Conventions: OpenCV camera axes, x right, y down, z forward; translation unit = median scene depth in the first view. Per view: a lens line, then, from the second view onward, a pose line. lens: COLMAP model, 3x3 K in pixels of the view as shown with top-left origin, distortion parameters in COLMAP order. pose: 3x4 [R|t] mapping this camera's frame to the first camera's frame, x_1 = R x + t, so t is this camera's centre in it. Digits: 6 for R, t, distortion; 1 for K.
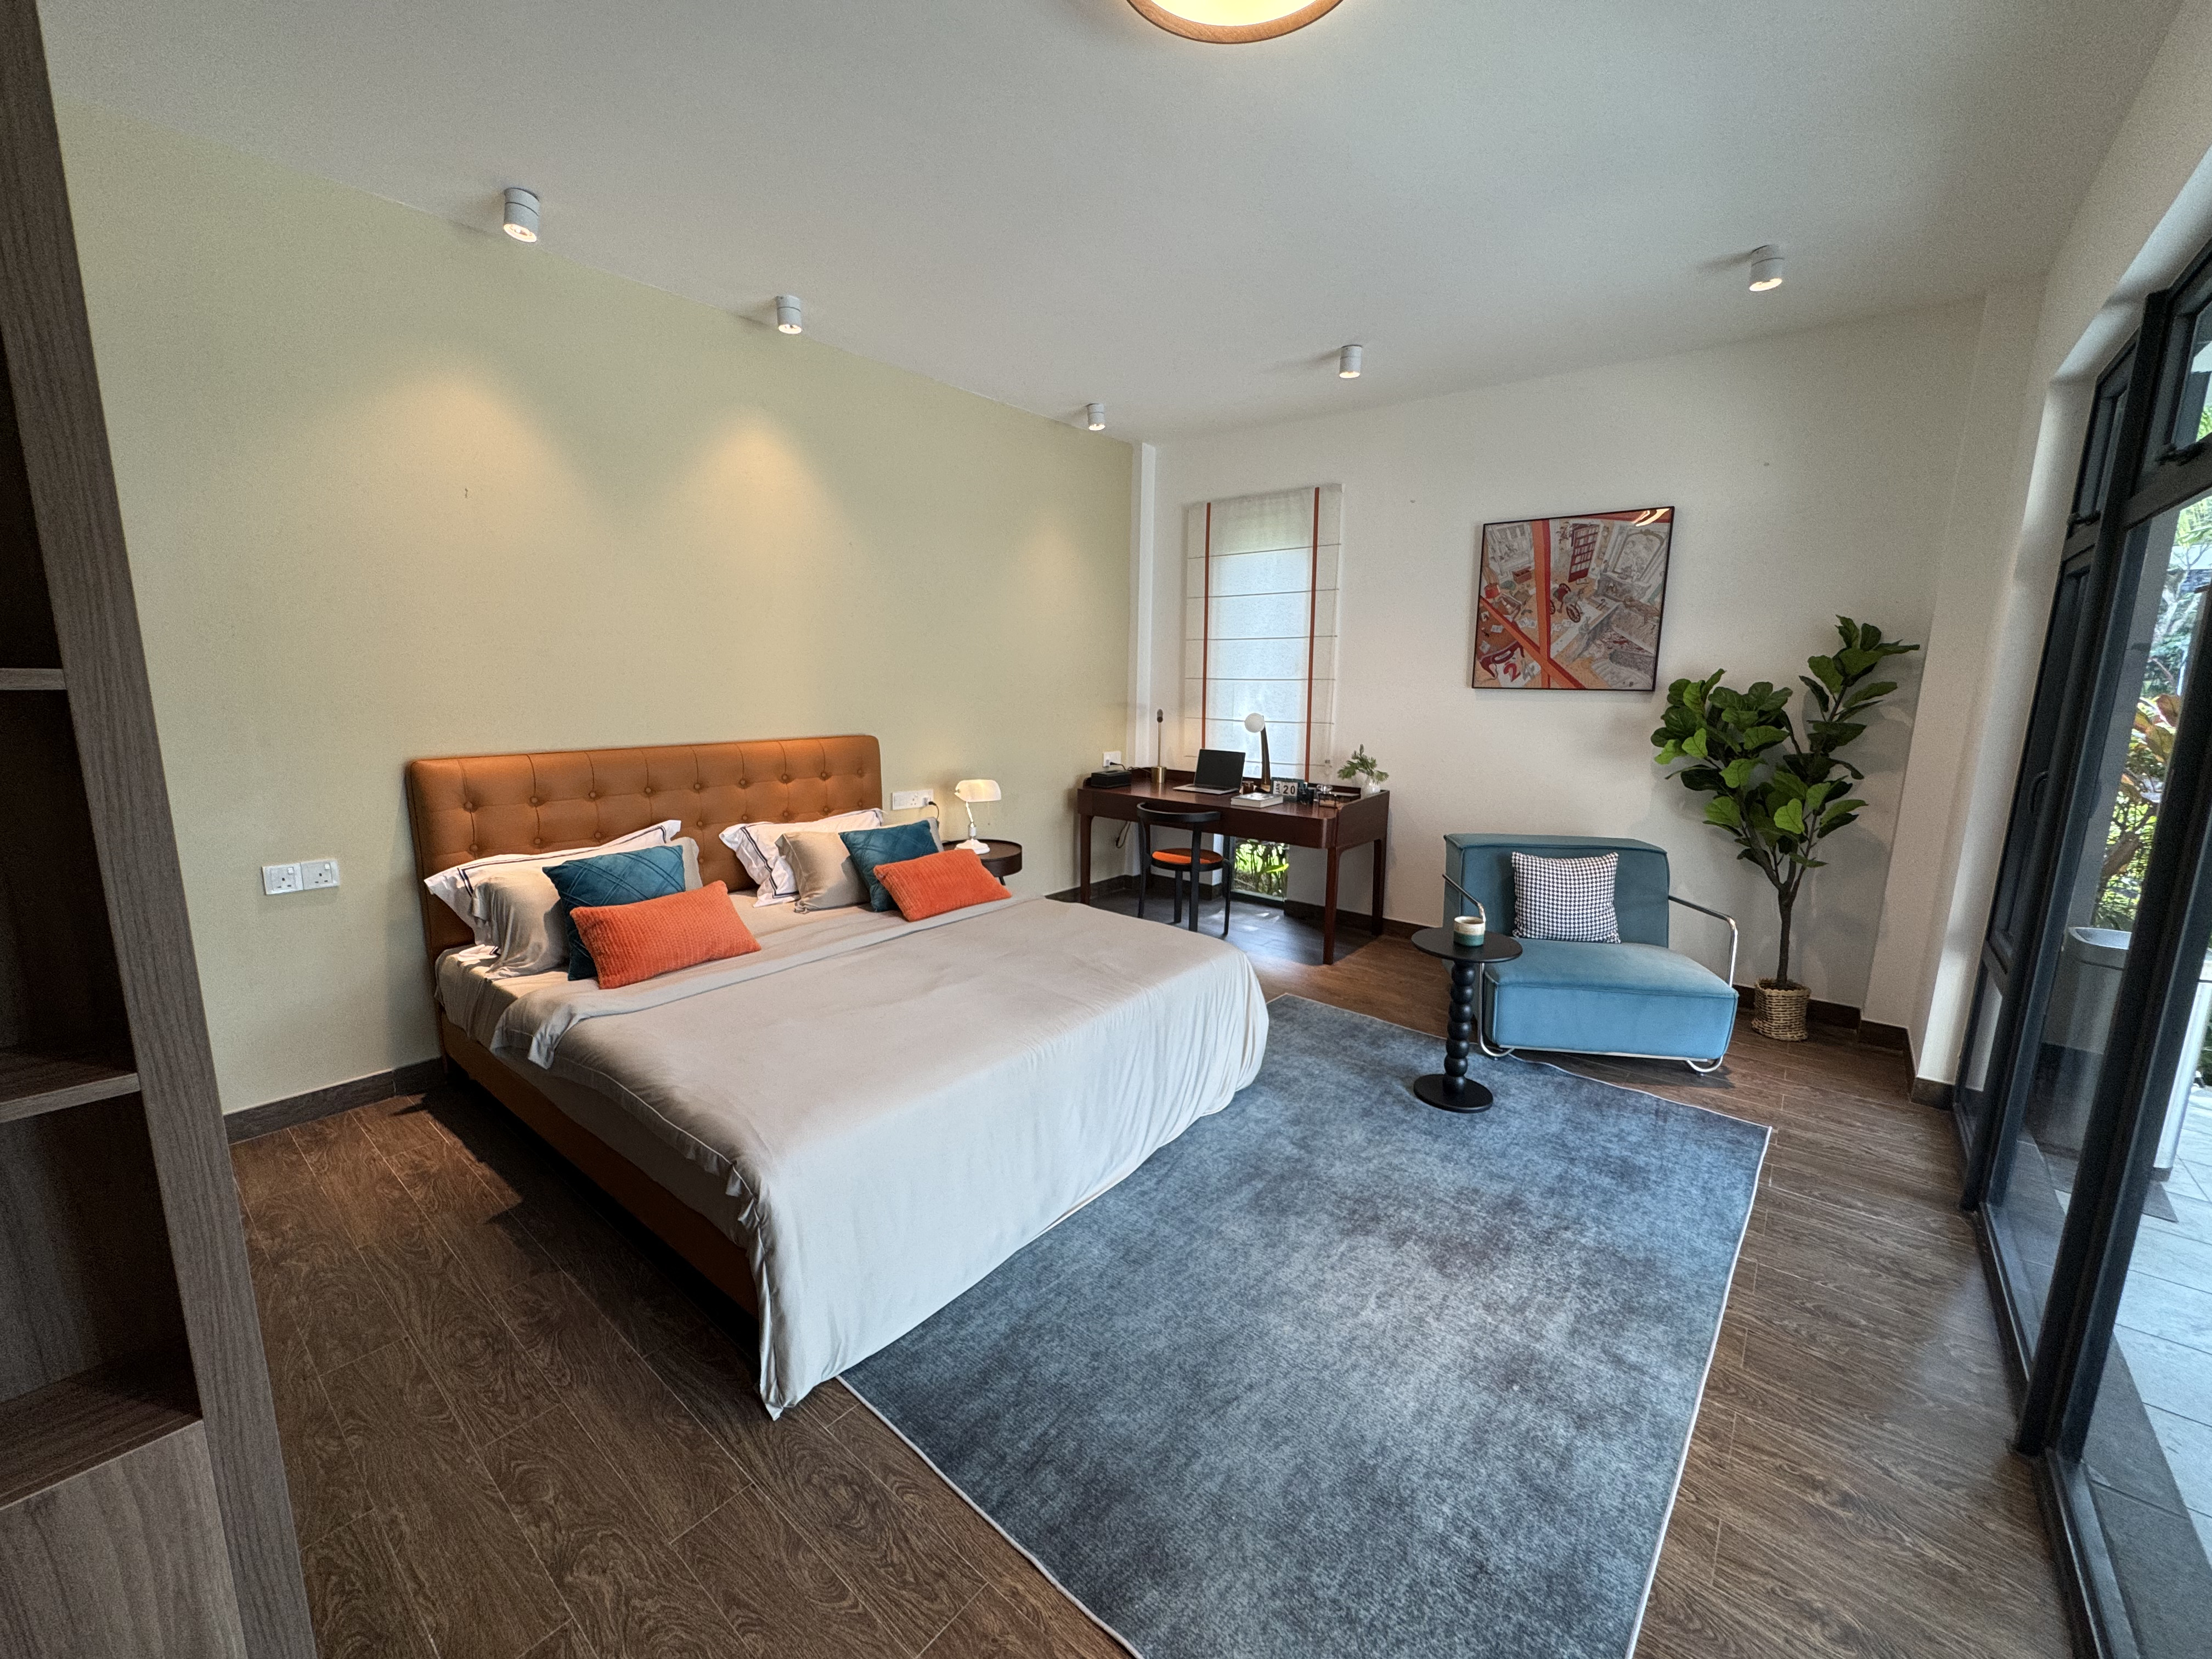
lens RADIAL K [[882.8, 0, 1102.9], [0, 882.8, 830.8], [0, 0, 1]] dist [-0.009036, -0.000050]
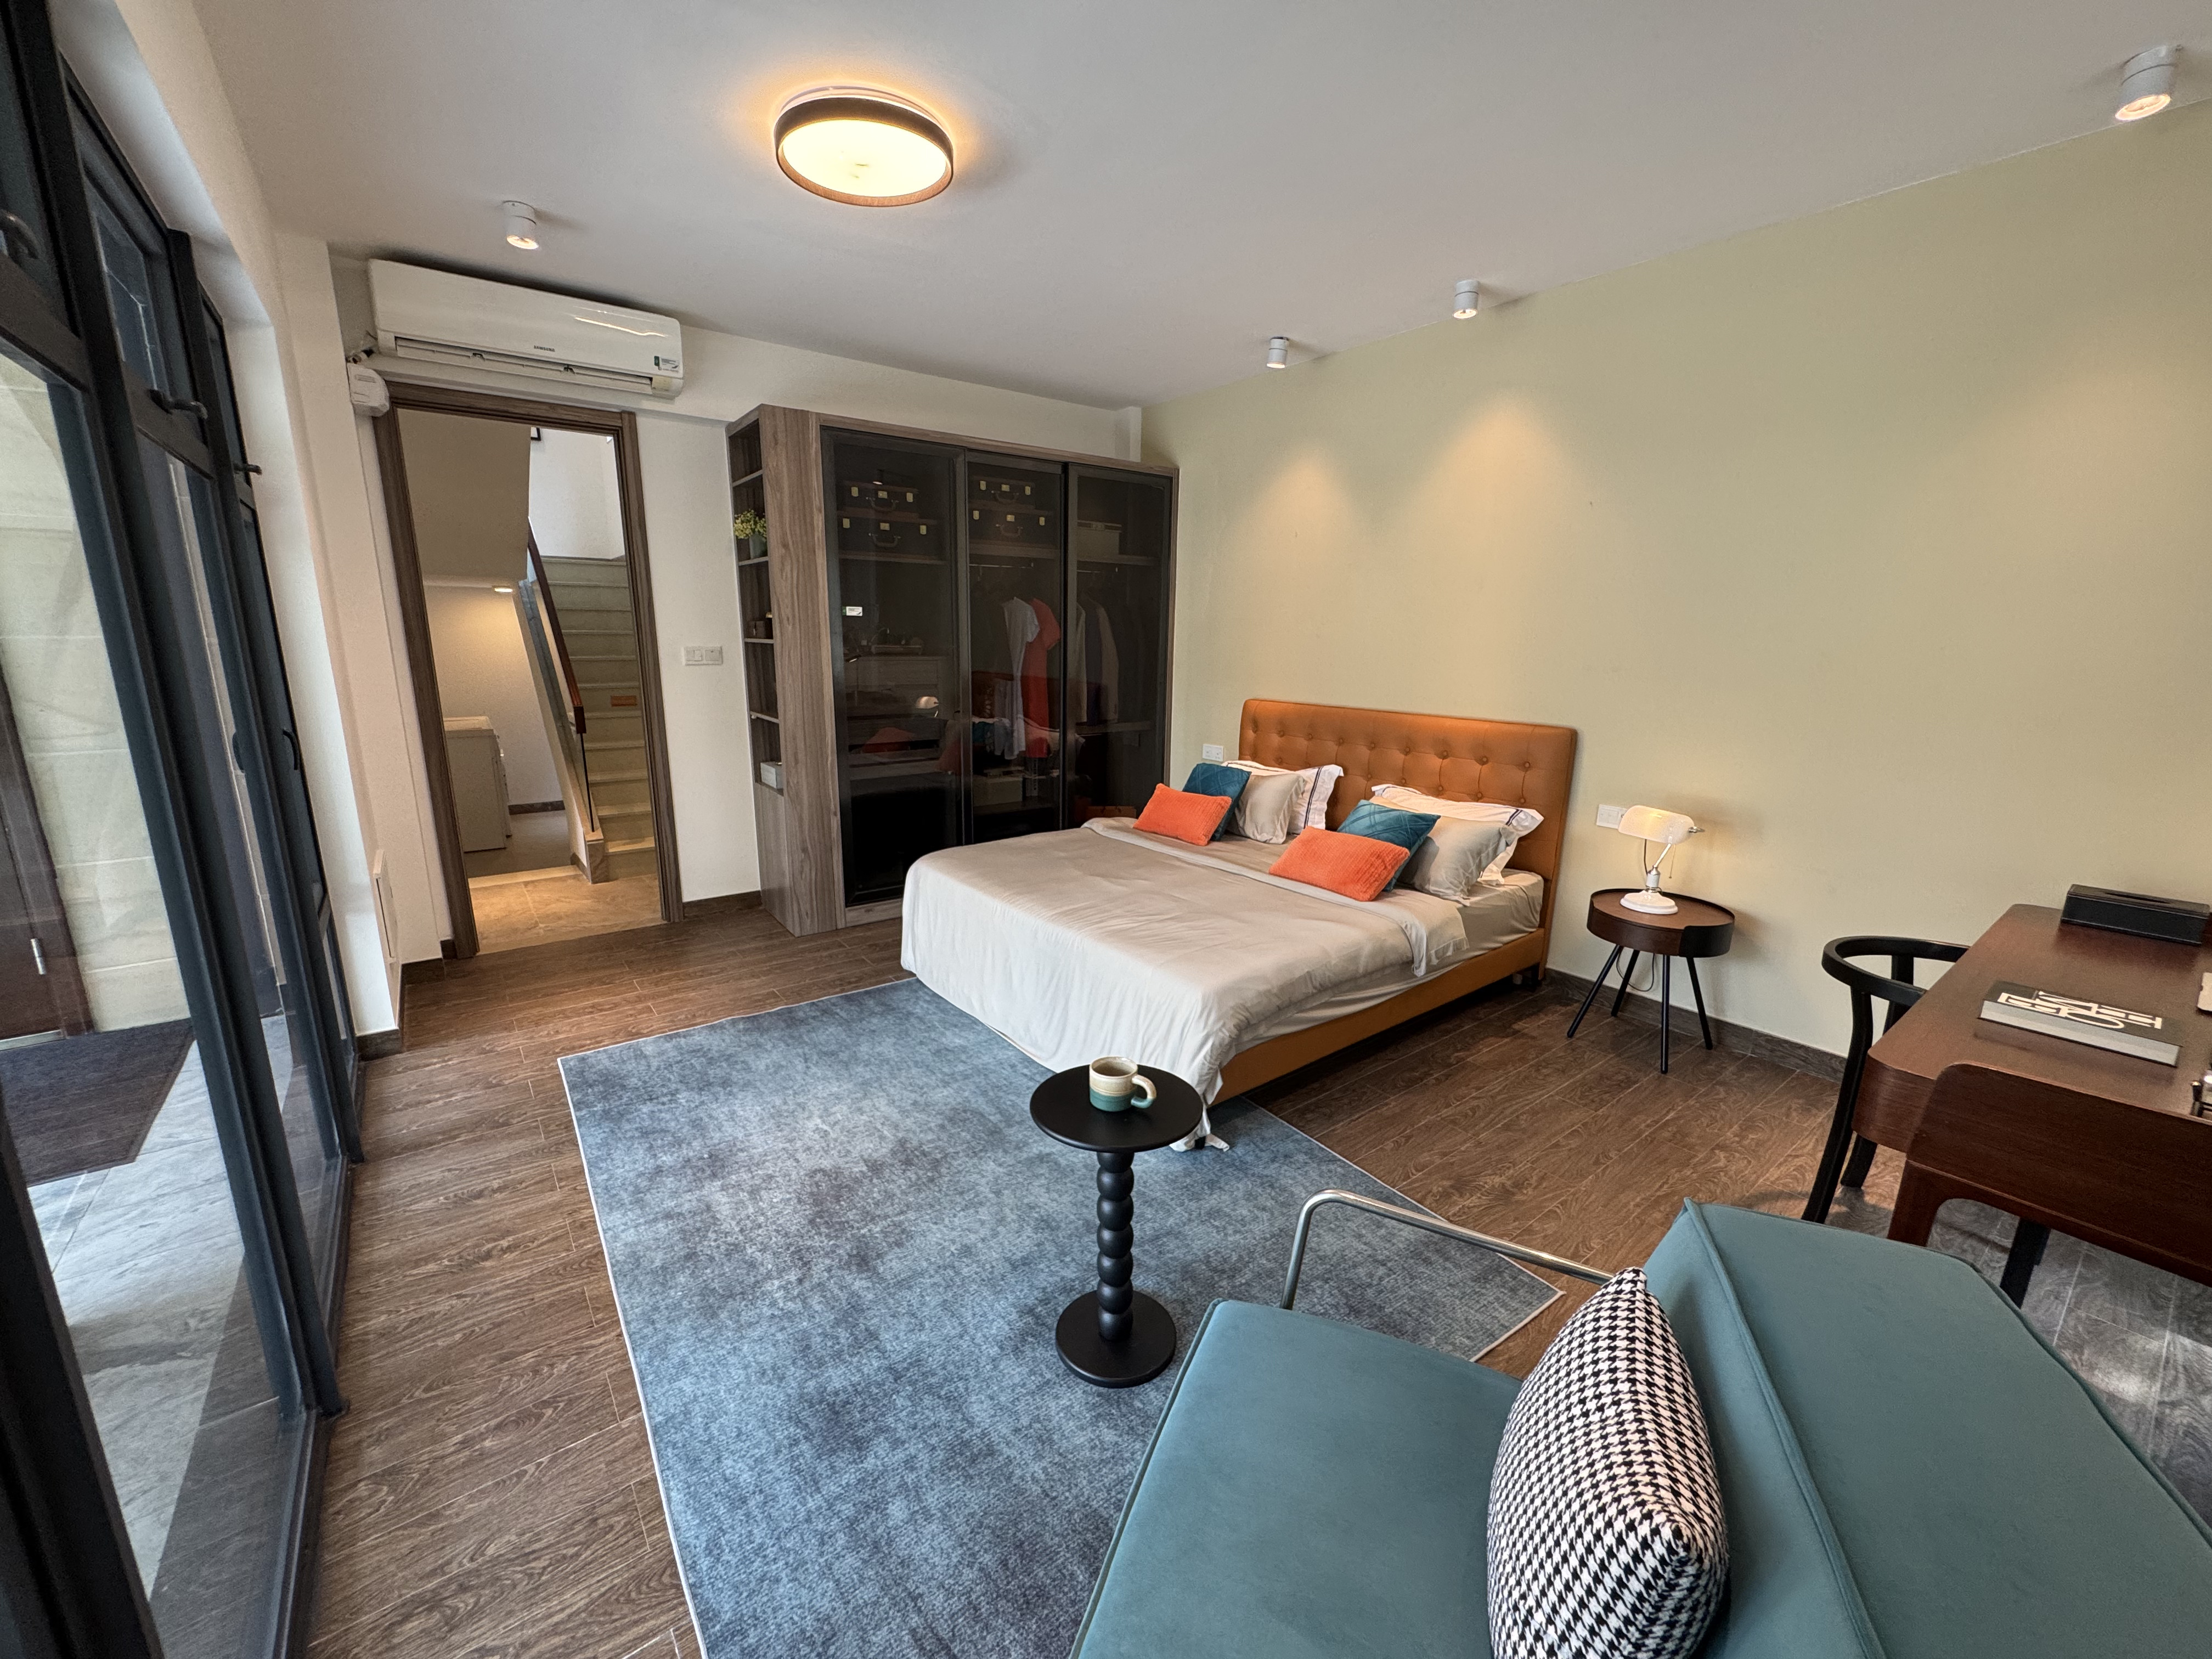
lens RADIAL K [[882.8, 0, 1097.8], [0, 882.8, 835.6], [0, 0, 1]] dist [-0.009036, -0.000050]
pose [[-0.232168, 0.202577, -0.951347, 1.359717], [-0.187964, 0.950292, 0.248223, -0.273635], [0.954341, 0.236448, -0.182550, 1.513954]]
